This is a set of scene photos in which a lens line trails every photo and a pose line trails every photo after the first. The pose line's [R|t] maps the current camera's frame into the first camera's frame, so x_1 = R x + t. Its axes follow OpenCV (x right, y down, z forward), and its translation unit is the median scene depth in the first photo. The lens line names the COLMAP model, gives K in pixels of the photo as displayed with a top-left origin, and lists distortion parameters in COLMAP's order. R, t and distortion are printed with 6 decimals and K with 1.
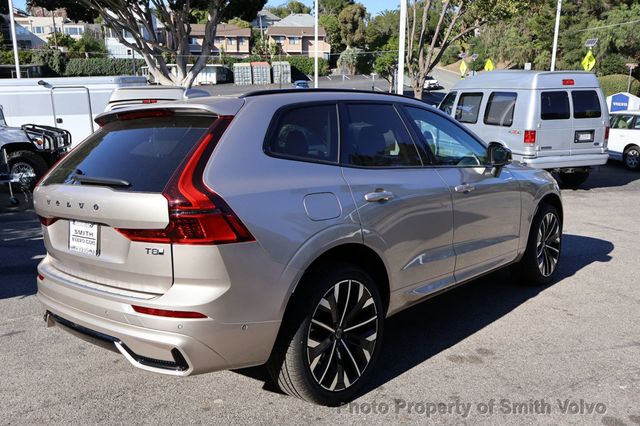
lens RADIAL K [[585.0, 0, 320.0], [0, 585.0, 213.0], [0, 0, 1]] dist [0.009587, 0.005051]
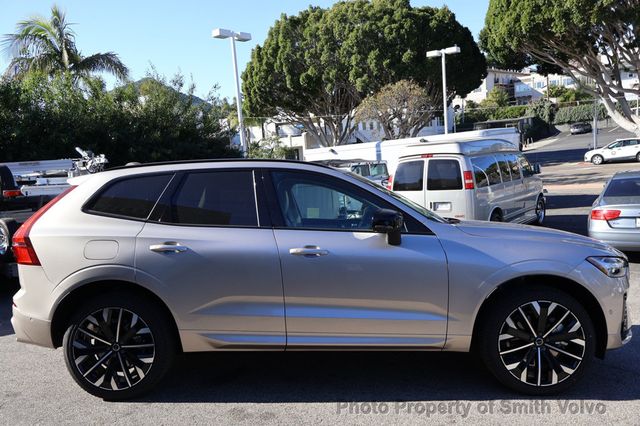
lens RADIAL K [[545.6, 0, 320.0], [0, 545.6, 213.0], [0, 0, 1]] dist [0.076211, 0.003311]
pose [[0.625026, 0.062367, -0.778109, 0.296483], [-0.113793, 0.993435, -0.011780, -0.031342], [0.772266, 0.095906, 0.628019, 0.124089]]
